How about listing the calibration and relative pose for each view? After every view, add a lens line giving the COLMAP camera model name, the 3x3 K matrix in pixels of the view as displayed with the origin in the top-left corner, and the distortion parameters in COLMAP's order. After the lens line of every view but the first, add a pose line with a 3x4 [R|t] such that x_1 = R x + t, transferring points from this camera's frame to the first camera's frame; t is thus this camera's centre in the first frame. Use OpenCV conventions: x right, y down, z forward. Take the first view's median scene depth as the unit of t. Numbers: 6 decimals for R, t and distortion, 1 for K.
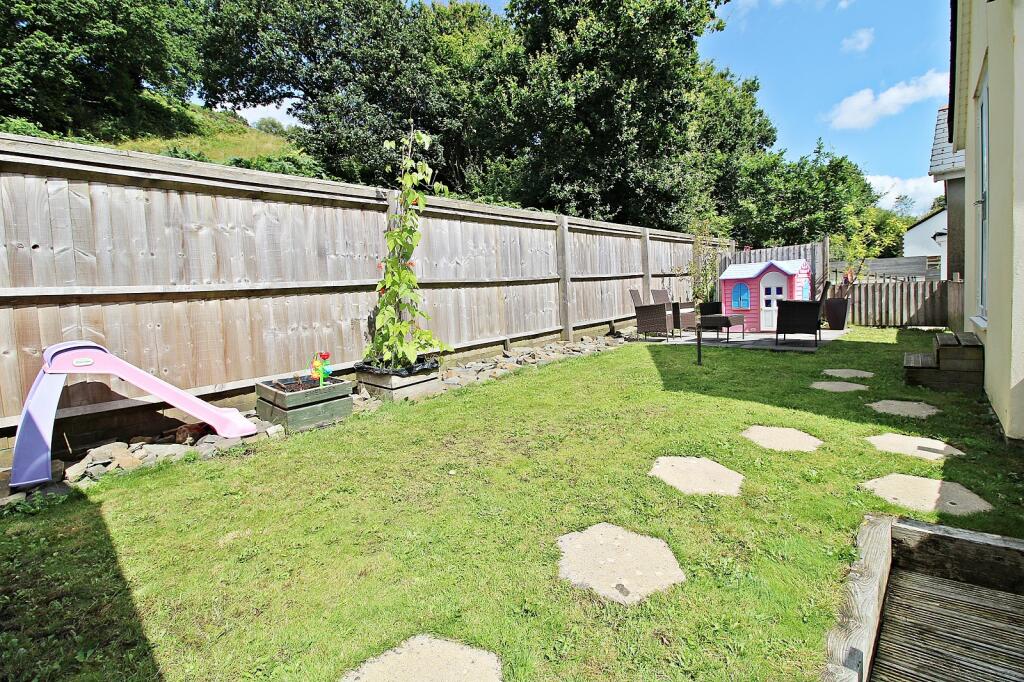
lens RADIAL K [[482.1, 0, 520.3], [0, 482.1, 336.6], [0, 0, 1]] dist [-0.012165, -0.002686]
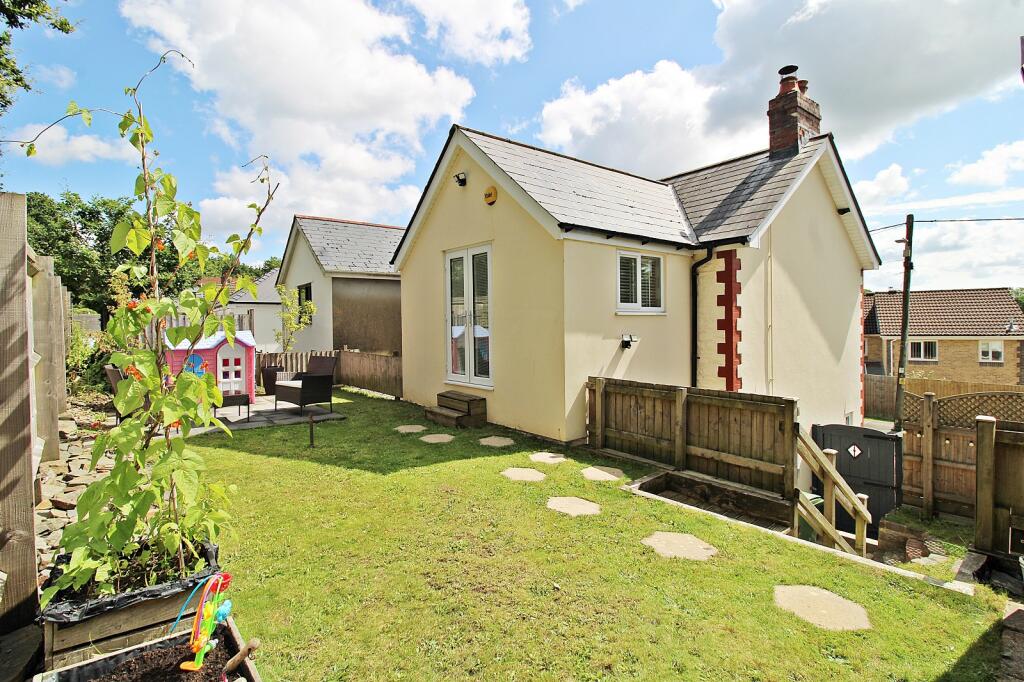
lens RADIAL K [[482.1, 0, 511.8], [0, 482.1, 339.0], [0, 0, 1]] dist [-0.012165, -0.002686]
pose [[0.138961, 0.010735, 0.990240, -1.235759], [0.085922, 0.996040, -0.022856, -0.234218], [-0.986563, 0.088259, 0.137488, 0.964896]]
